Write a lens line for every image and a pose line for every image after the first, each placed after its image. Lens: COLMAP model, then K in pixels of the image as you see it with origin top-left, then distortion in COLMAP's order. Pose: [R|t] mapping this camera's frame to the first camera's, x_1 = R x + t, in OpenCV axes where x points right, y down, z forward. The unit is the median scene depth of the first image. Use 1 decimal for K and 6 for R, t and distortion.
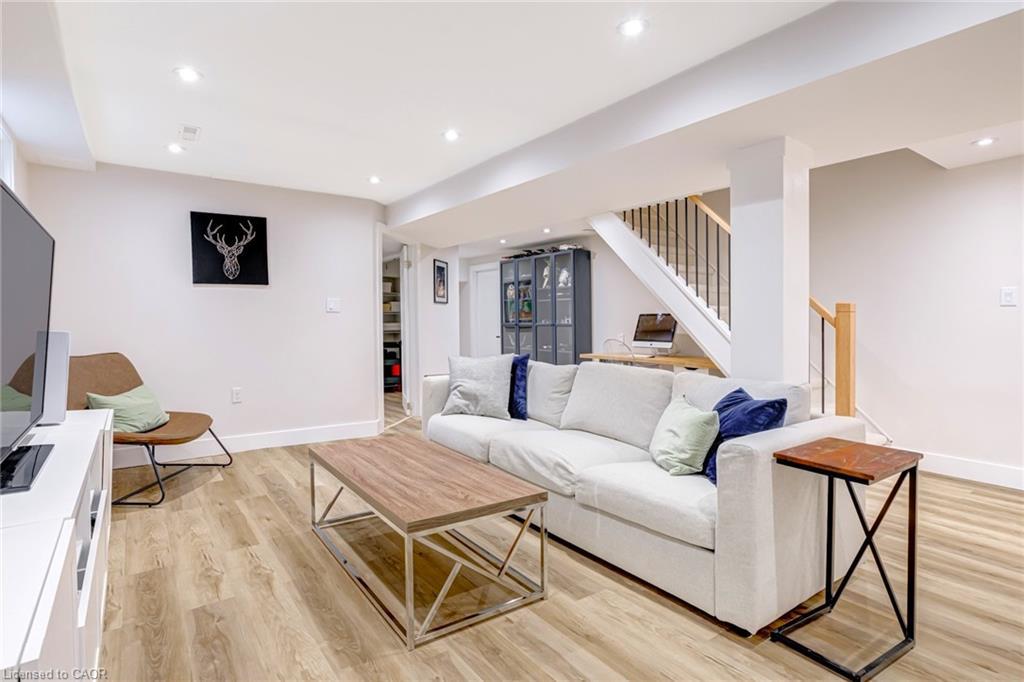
lens RADIAL K [[518.7, 0, 510.0], [0, 518.7, 332.5], [0, 0, 1]] dist [-0.003551, 0.000230]
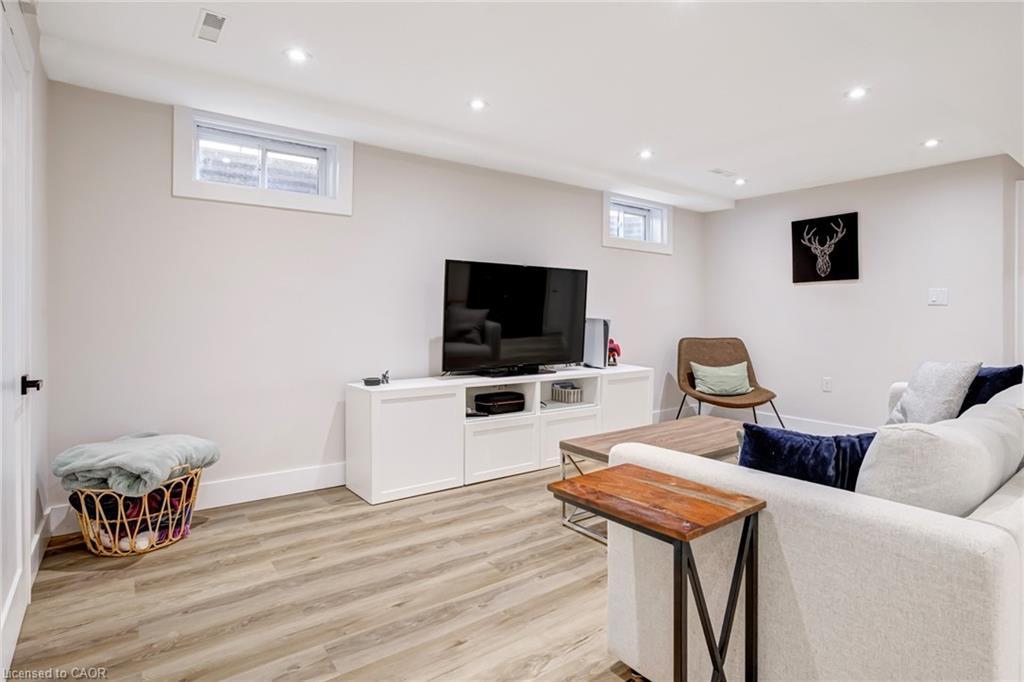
lens RADIAL K [[543.9, 0, 511.2], [0, 543.9, 303.3], [0, 0, 1]] dist [-0.002325, -0.000164]
pose [[0.037512, -0.022464, -0.999044, 0.575693], [-0.033788, 0.999147, -0.023735, 0.002097], [0.998725, 0.034646, 0.036721, 0.314296]]
